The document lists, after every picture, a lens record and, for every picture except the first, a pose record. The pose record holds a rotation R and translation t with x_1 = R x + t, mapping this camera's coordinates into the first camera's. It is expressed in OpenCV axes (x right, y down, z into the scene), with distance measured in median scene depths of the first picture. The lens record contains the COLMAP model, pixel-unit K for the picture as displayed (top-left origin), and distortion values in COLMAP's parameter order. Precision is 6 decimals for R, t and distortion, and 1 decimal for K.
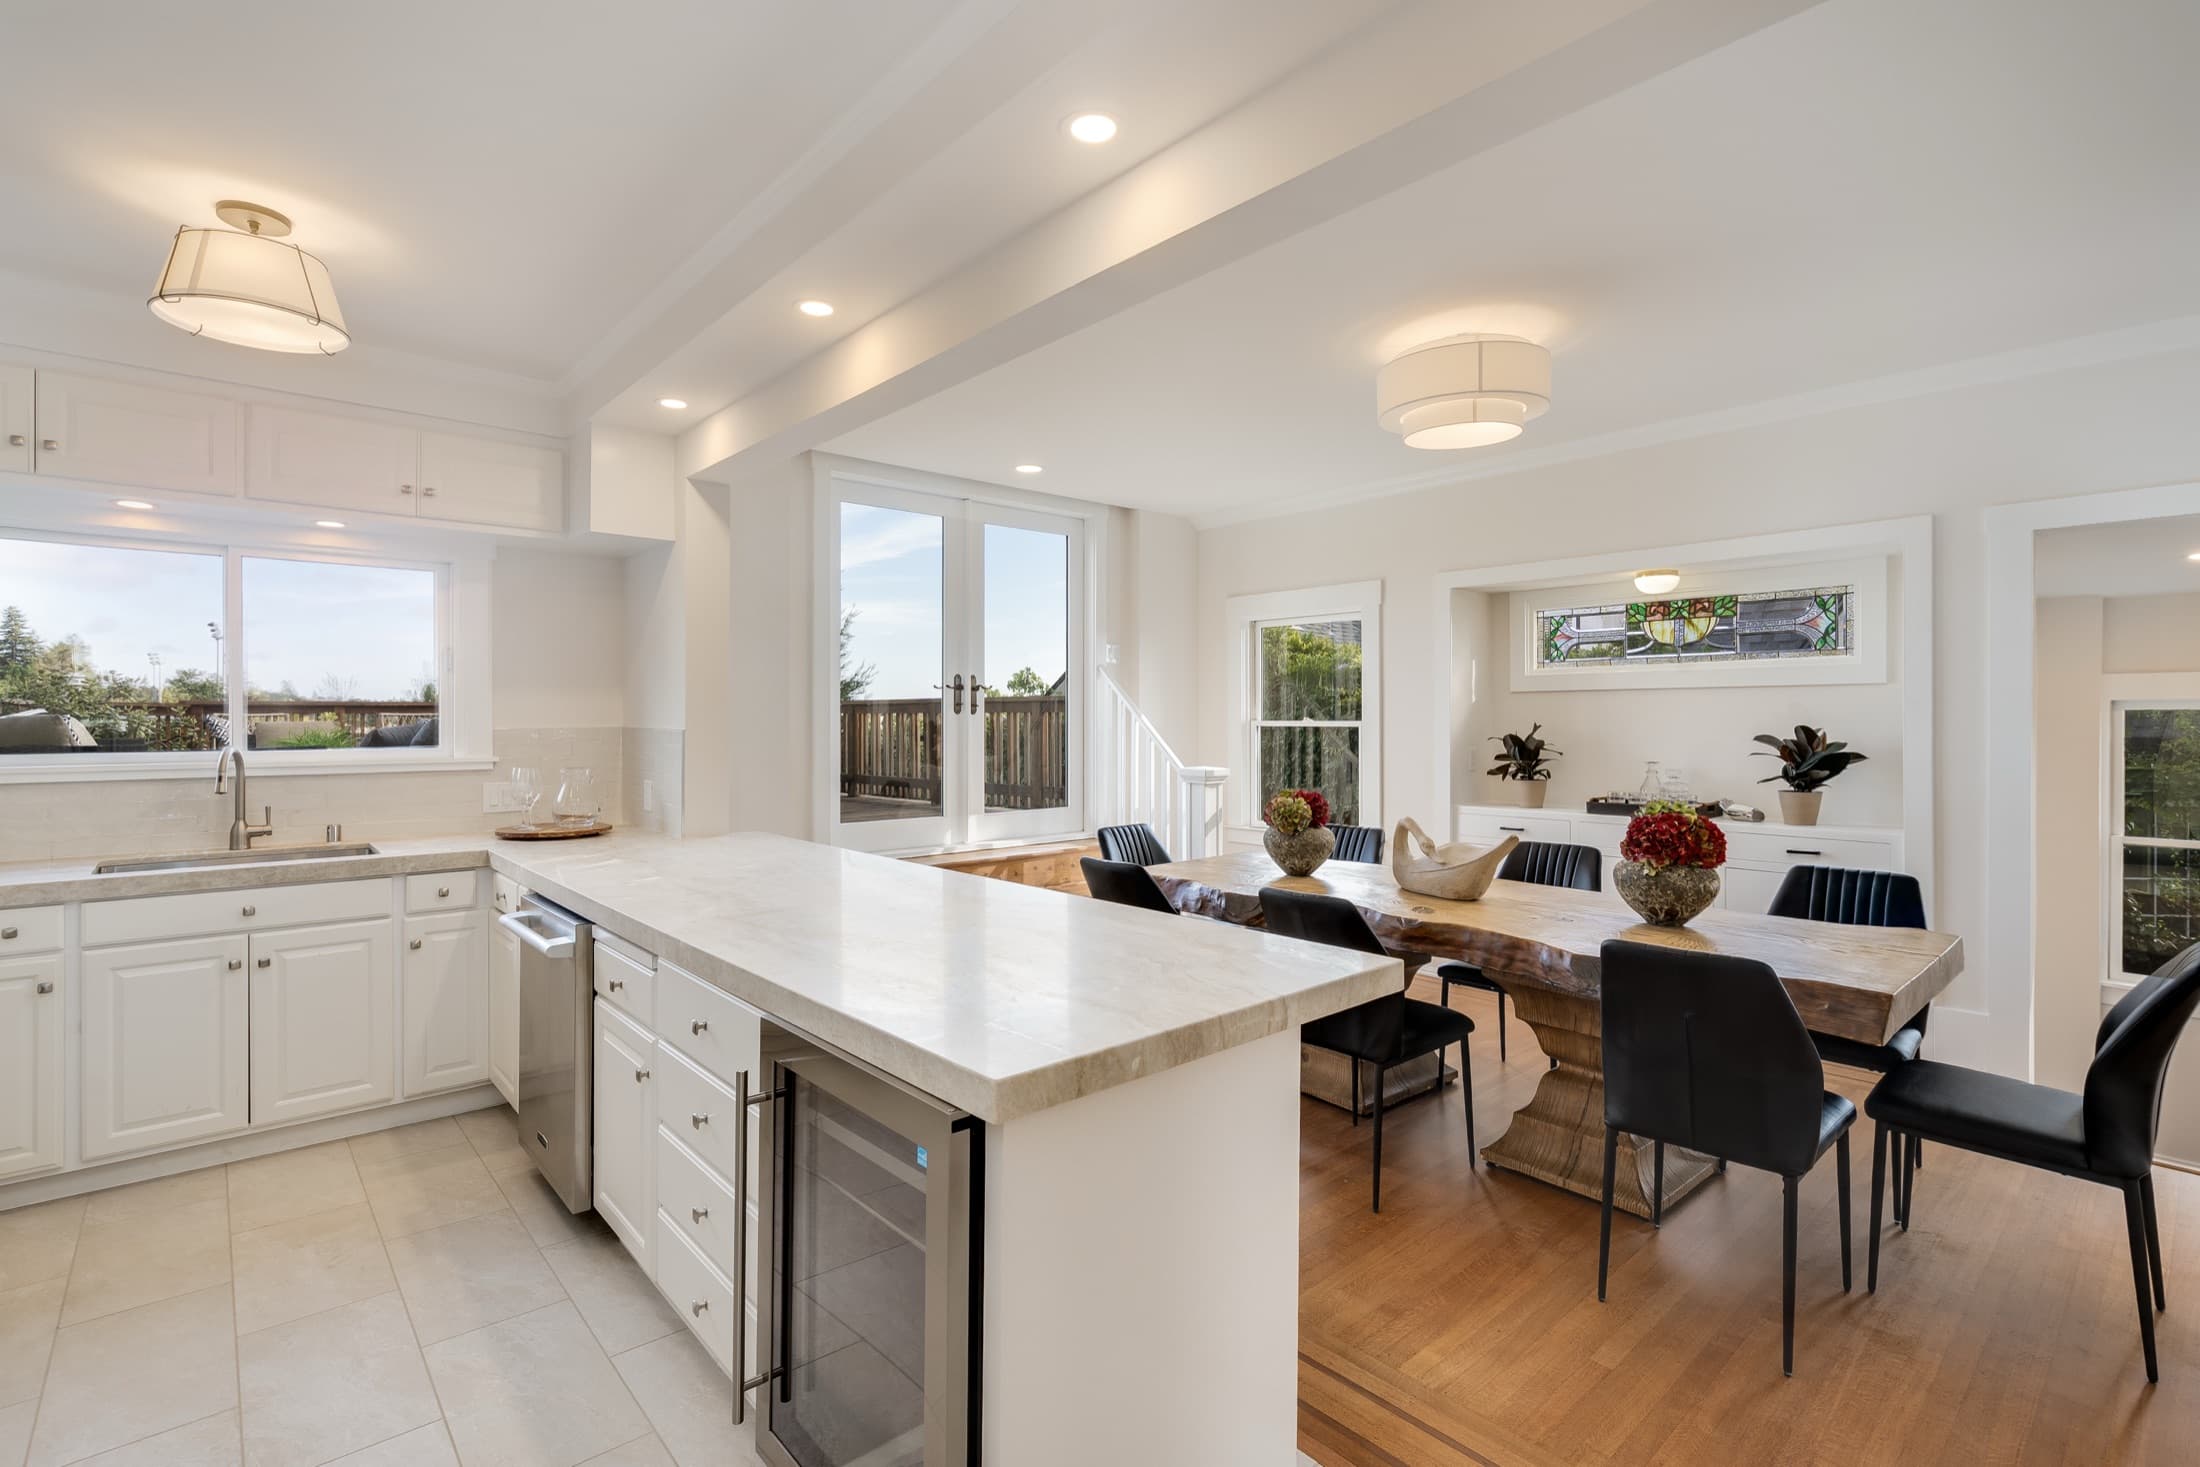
lens RADIAL K [[1000.7, 0, 1090.0], [0, 1000.7, 721.7], [0, 0, 1]] dist [-0.003758, 0.002331]
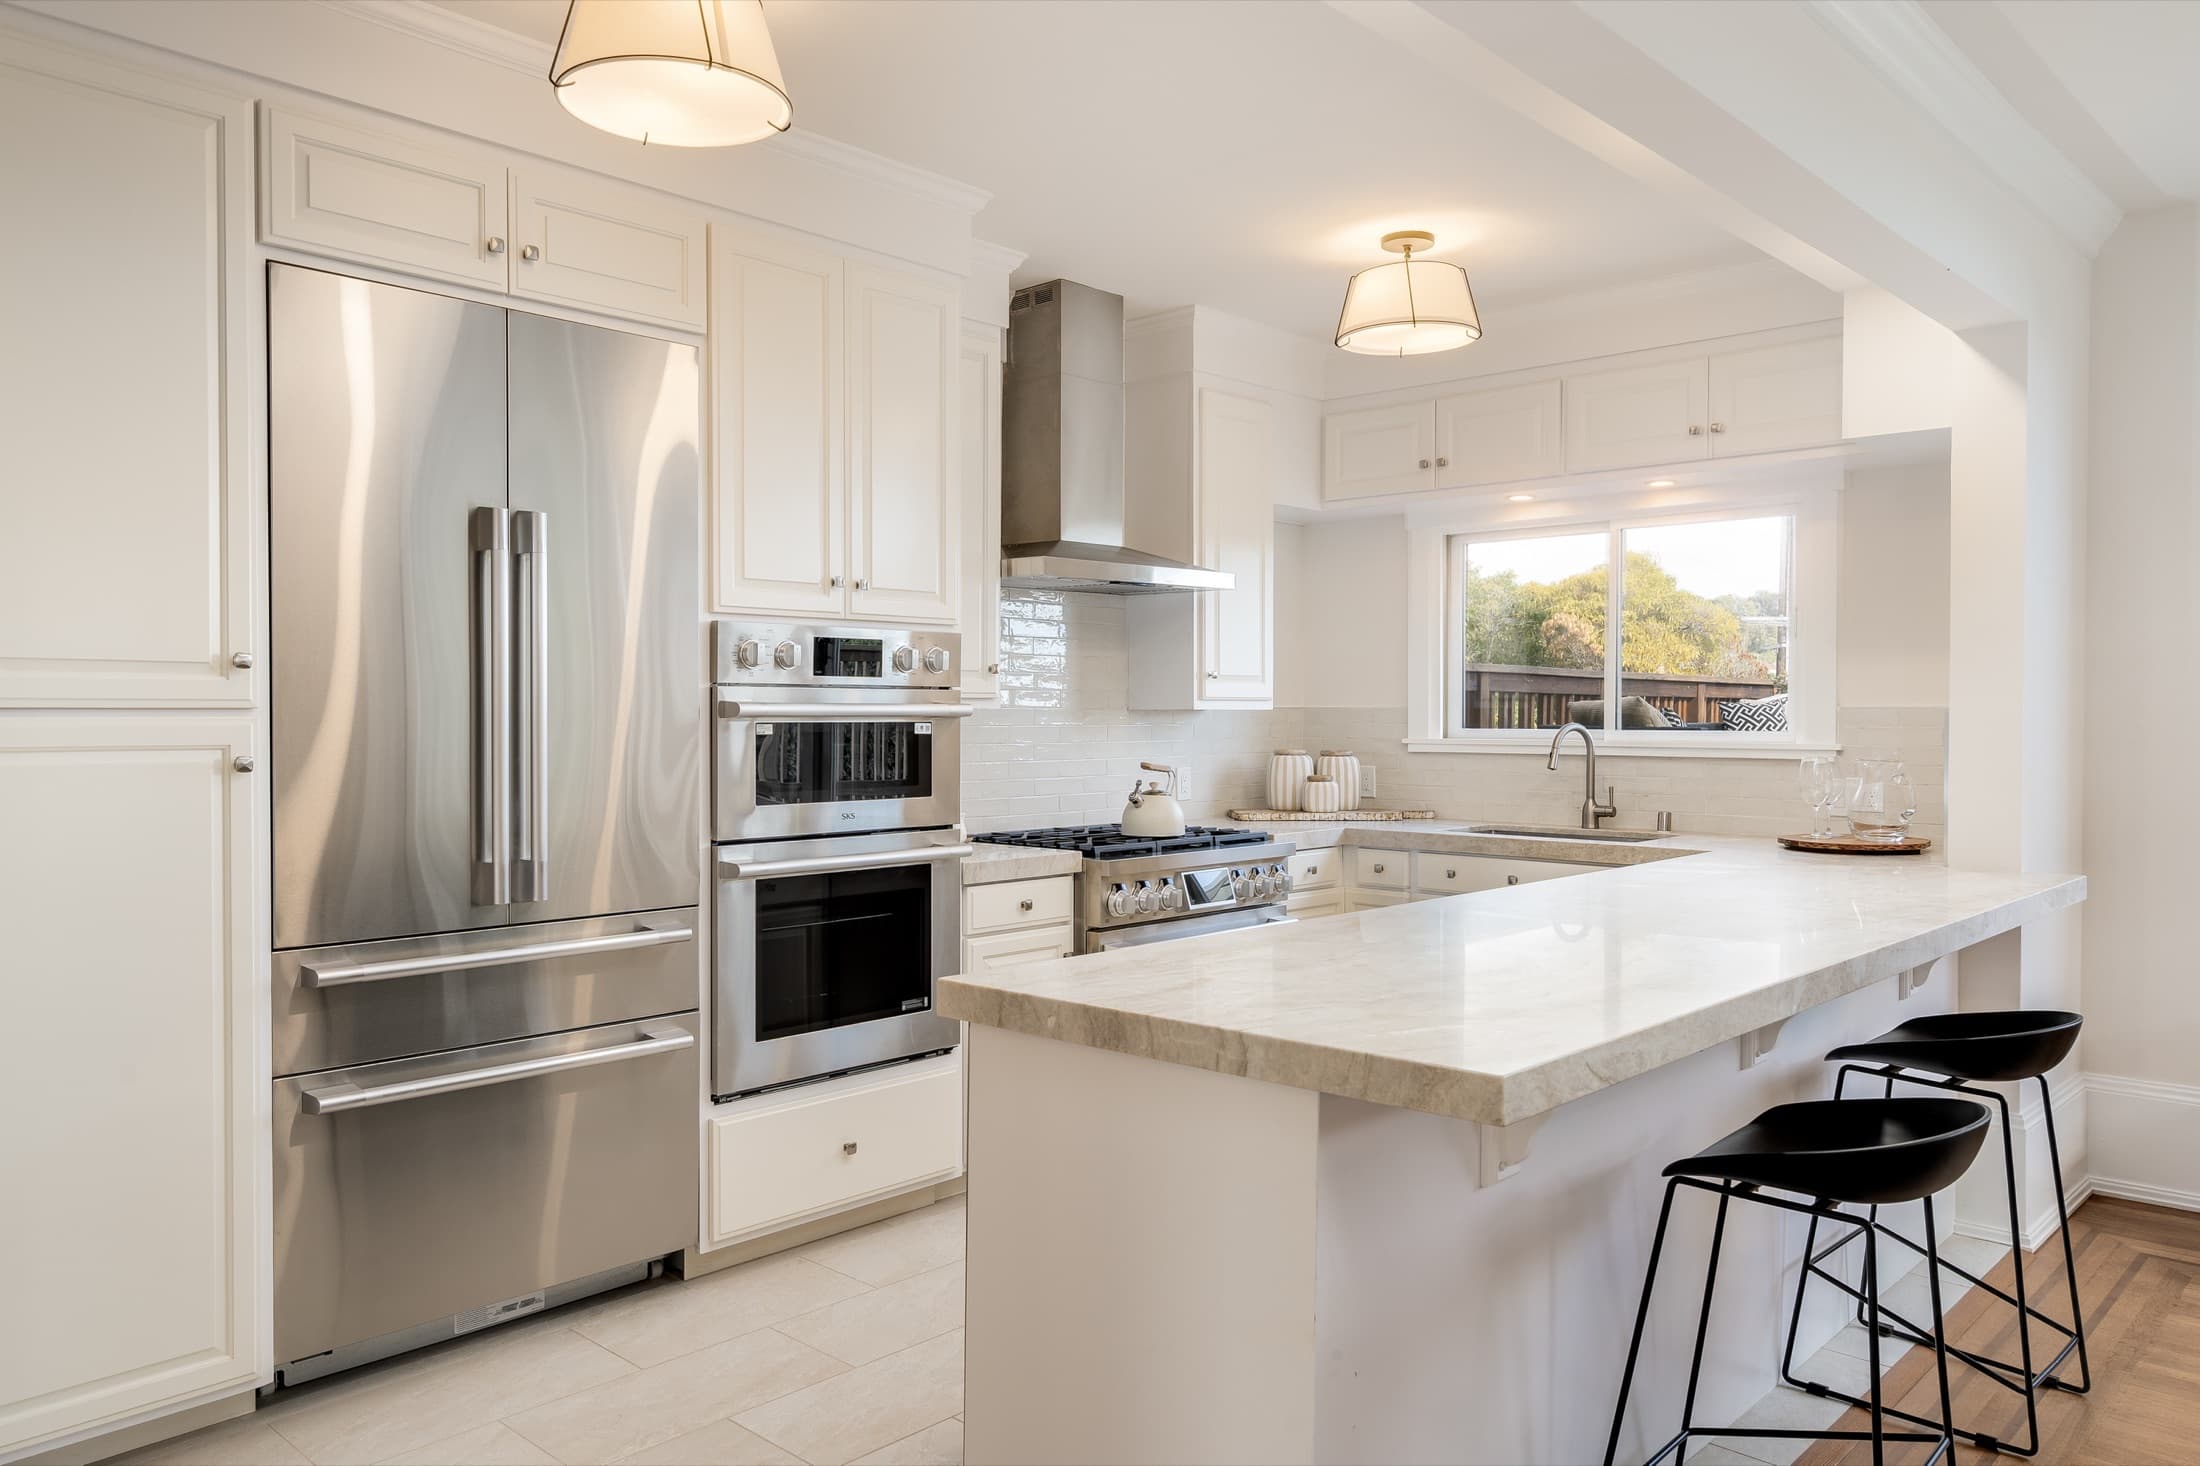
lens RADIAL K [[1563.6, 0, 1106.6], [0, 1563.6, 732.3], [0, 0, 1]] dist [0.002335, 0.005724]
pose [[0.099938, 0.012473, -0.994915, 0.509934], [-0.003264, 0.999920, 0.012208, 0.012049], [0.994988, 0.002028, 0.099971, 0.290502]]
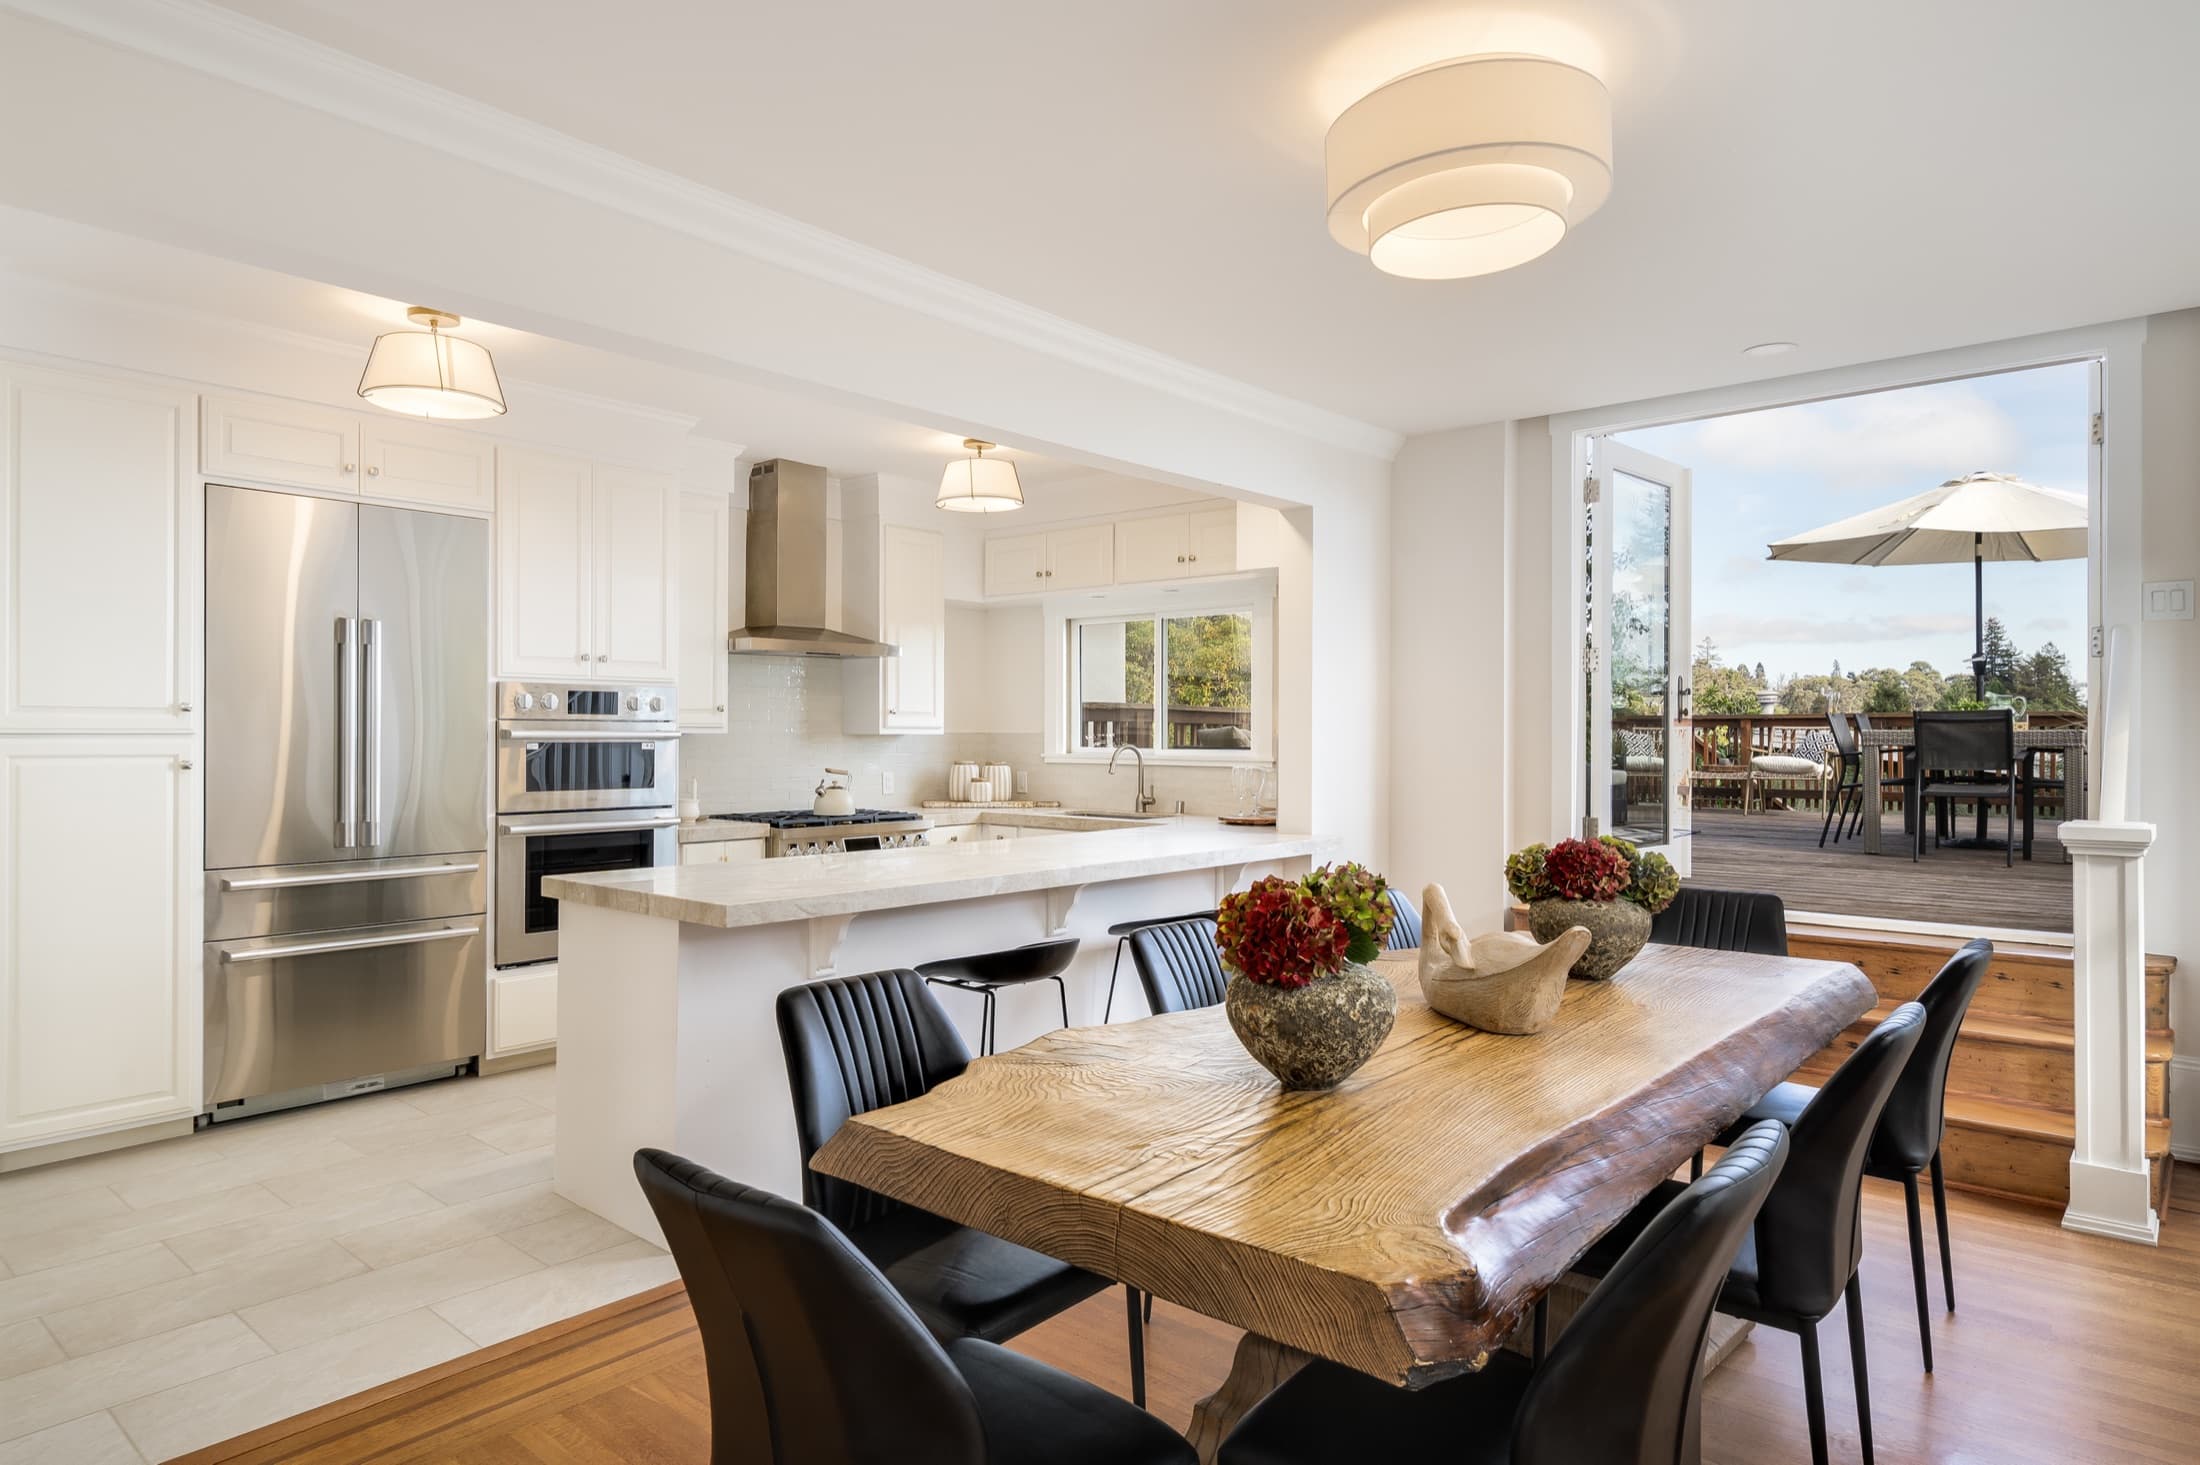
lens RADIAL K [[1278.3, 0, 1111.9], [0, 1278.3, 734.5], [0, 0, 1]] dist [-0.002911, 0.003870]
pose [[0.145085, 0.001554, -0.989418, 0.857285], [-0.007369, 0.999973, 0.000490, 0.006503], [0.989392, 0.007220, 0.145093, 0.534349]]
